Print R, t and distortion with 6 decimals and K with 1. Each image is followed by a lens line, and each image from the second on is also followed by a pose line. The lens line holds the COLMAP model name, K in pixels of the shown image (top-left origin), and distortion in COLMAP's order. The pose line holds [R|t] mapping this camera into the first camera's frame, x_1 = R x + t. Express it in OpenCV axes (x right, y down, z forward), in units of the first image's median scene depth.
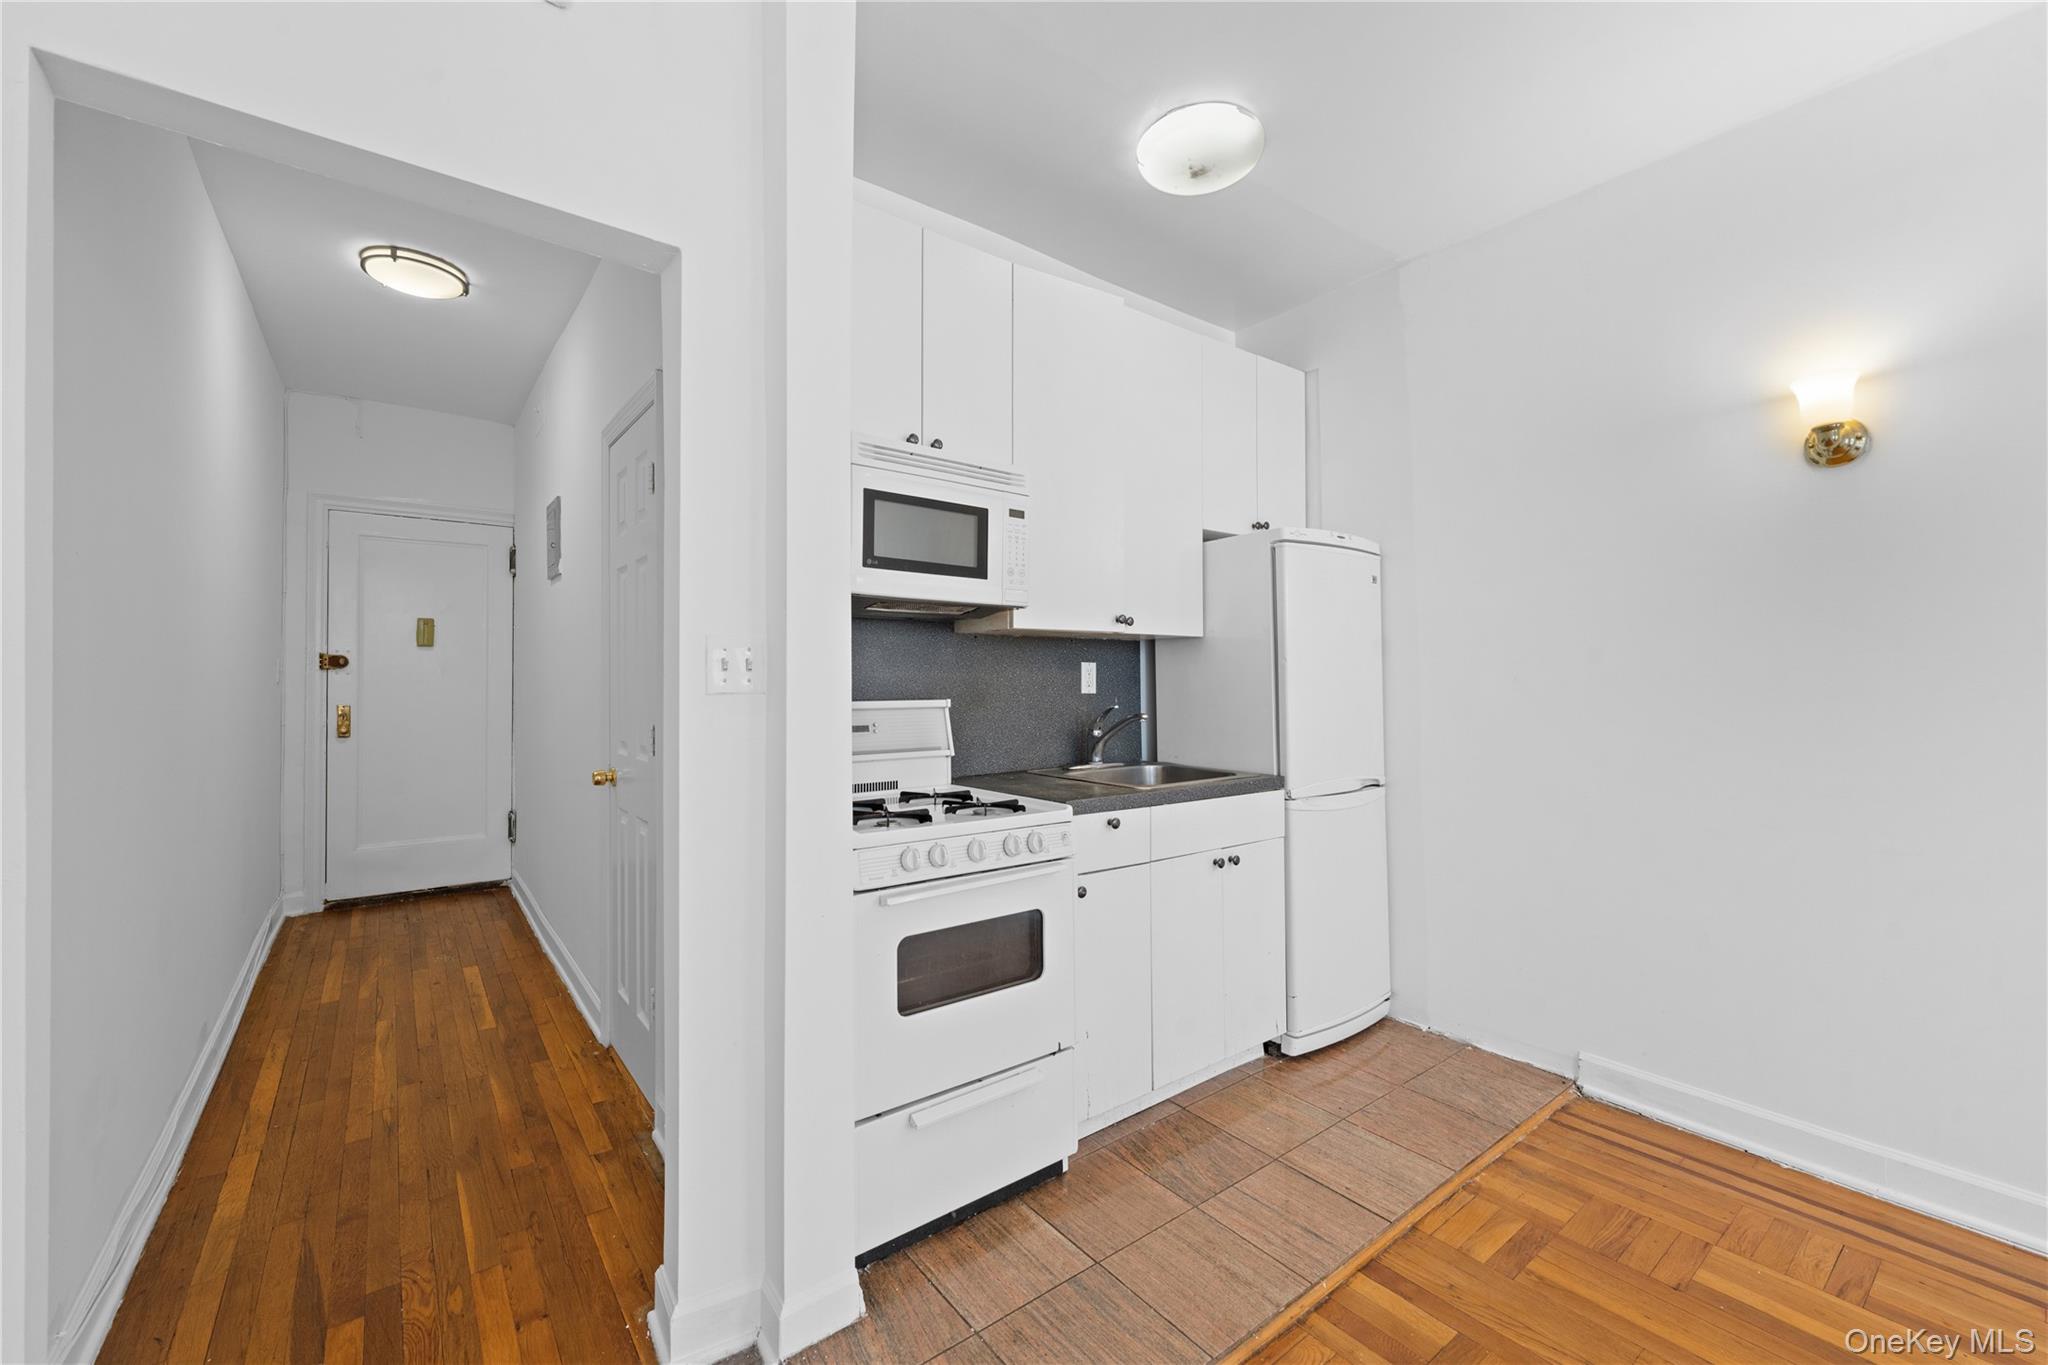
lens RADIAL K [[828.2, 0, 1022.2], [0, 828.2, 668.2], [0, 0, 1]] dist [-0.000619, -0.000398]
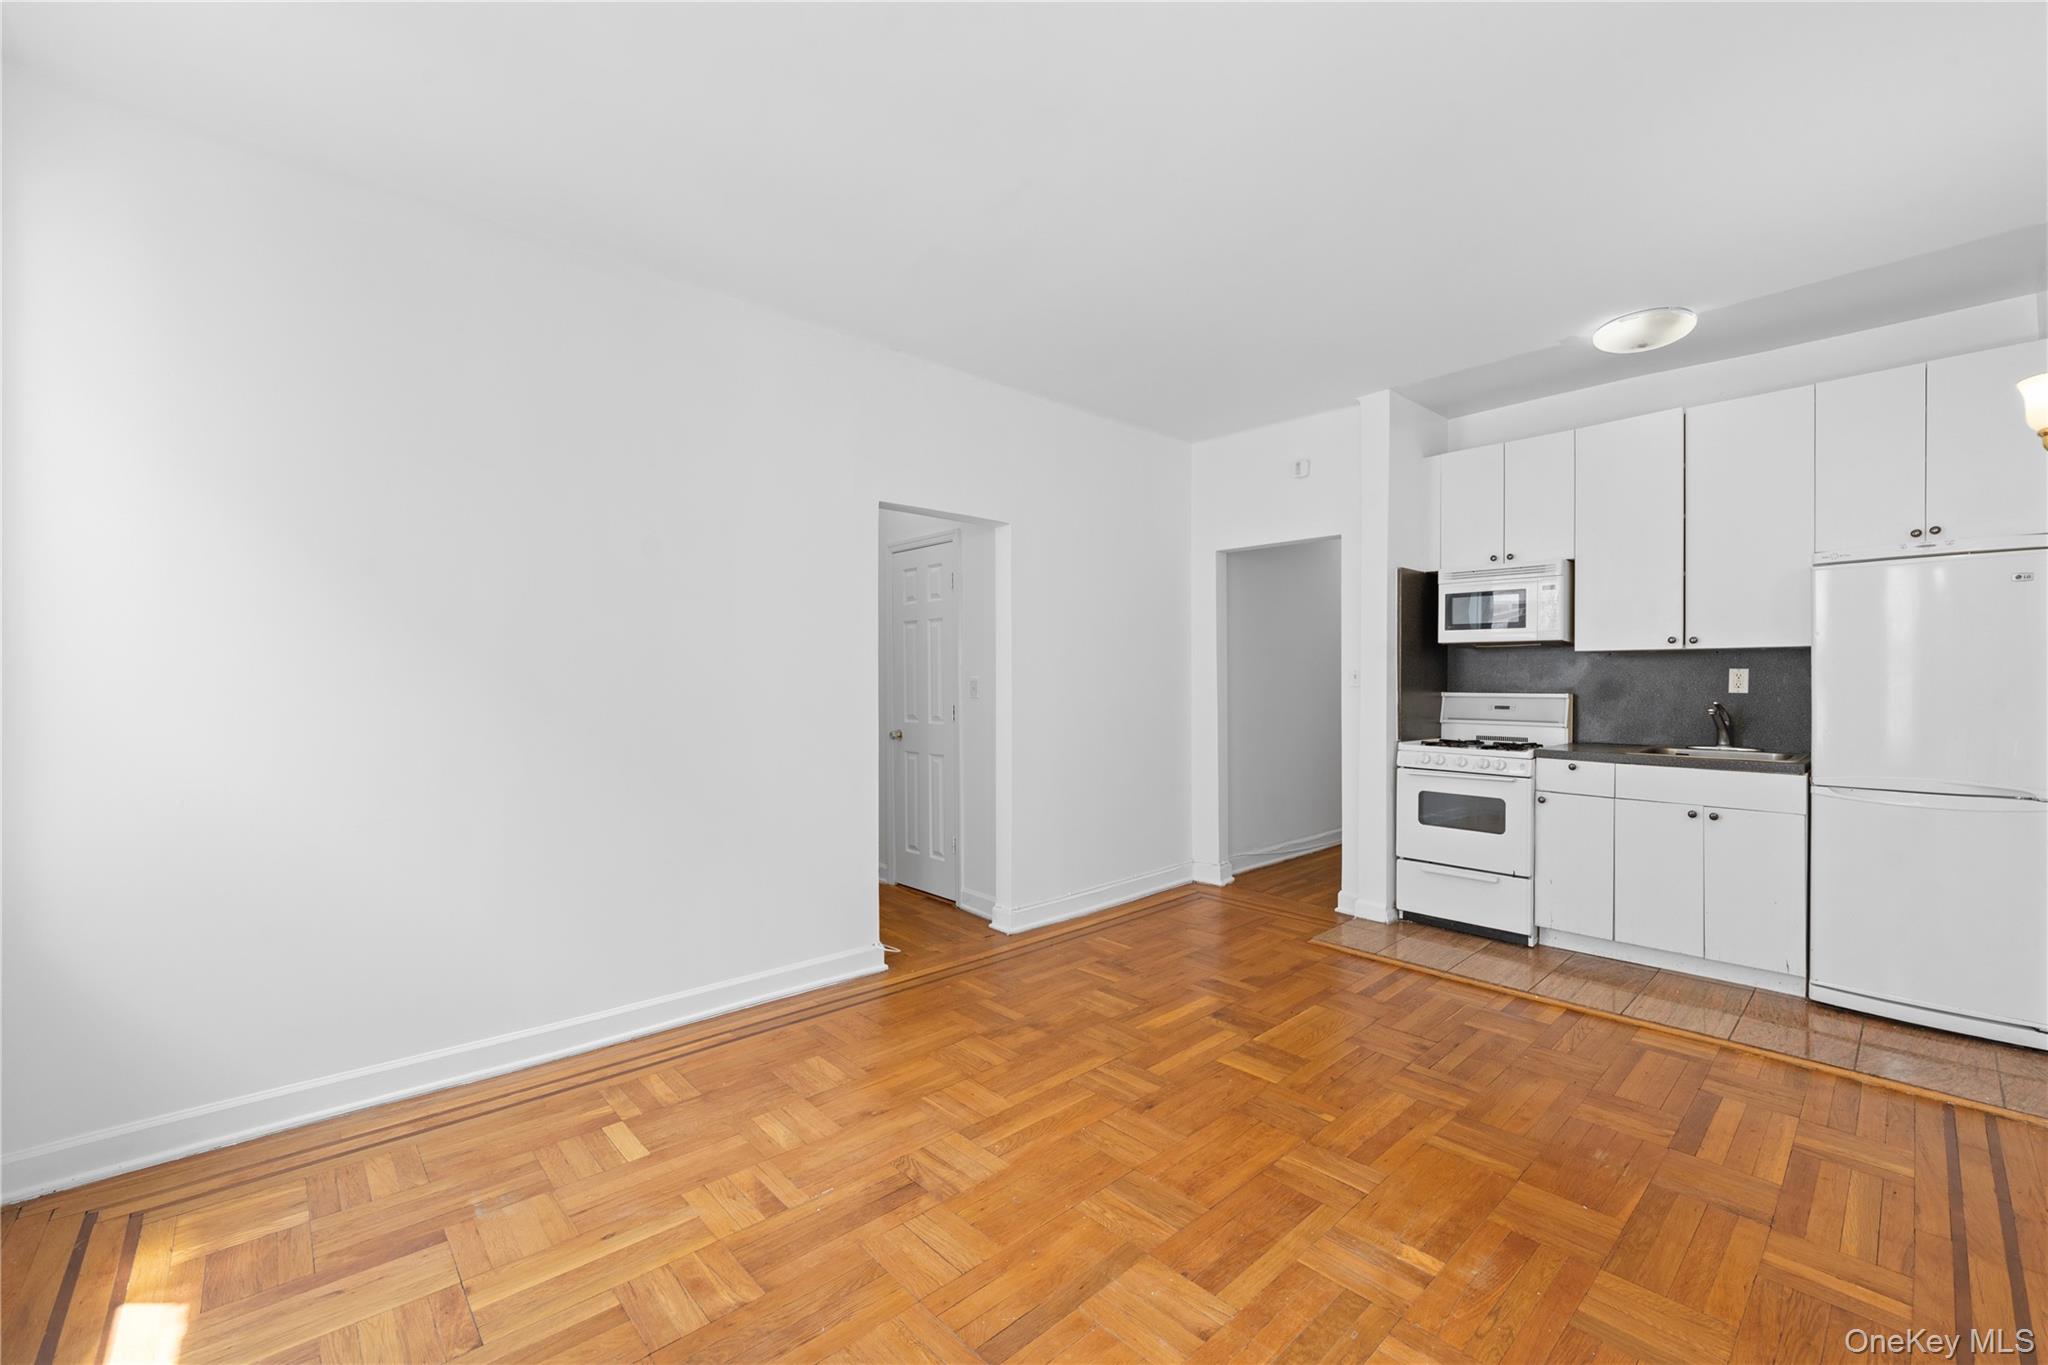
lens RADIAL K [[833.8, 0, 1024.0], [0, 833.8, 682.5], [0, 0, 1]] dist [0.000309, -0.000439]
pose [[0.088392, 0.007791, -0.996055, 1.527330], [0.016237, 0.999825, 0.009261, -0.018827], [0.995953, -0.016991, 0.088250, -0.244424]]
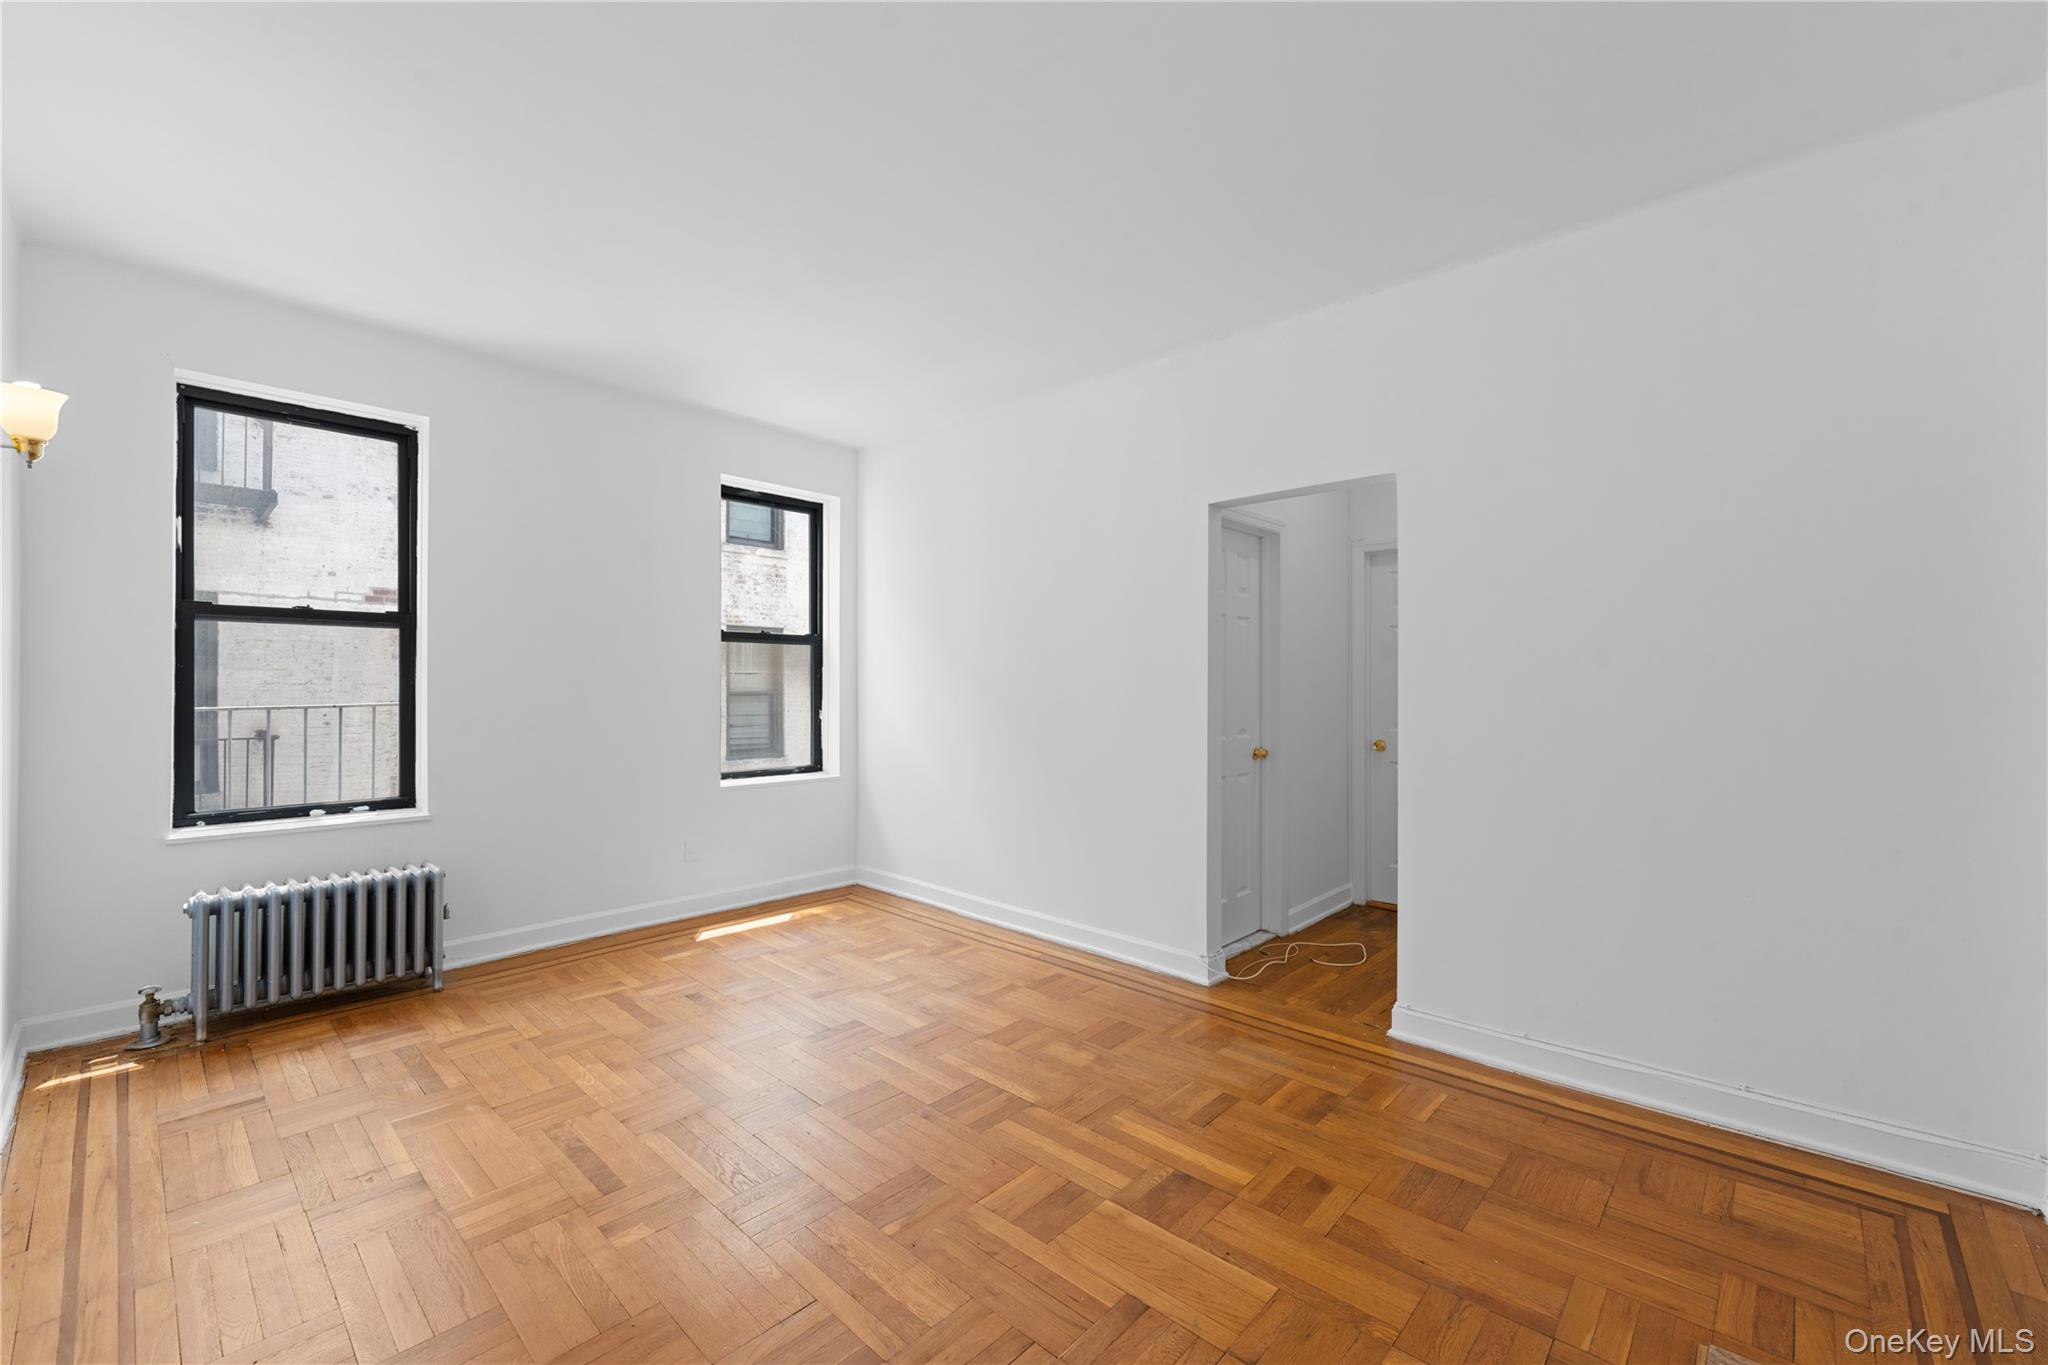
lens RADIAL K [[834.0, 0, 1020.1], [0, 834.0, 690.9], [0, 0, 1]] dist [0.000077, -0.000246]
pose [[-0.986841, 0.003663, -0.161655, 0.574699], [0.005068, 0.999953, -0.008282, 0.002471], [0.161617, -0.008992, -0.986813, 1.019665]]
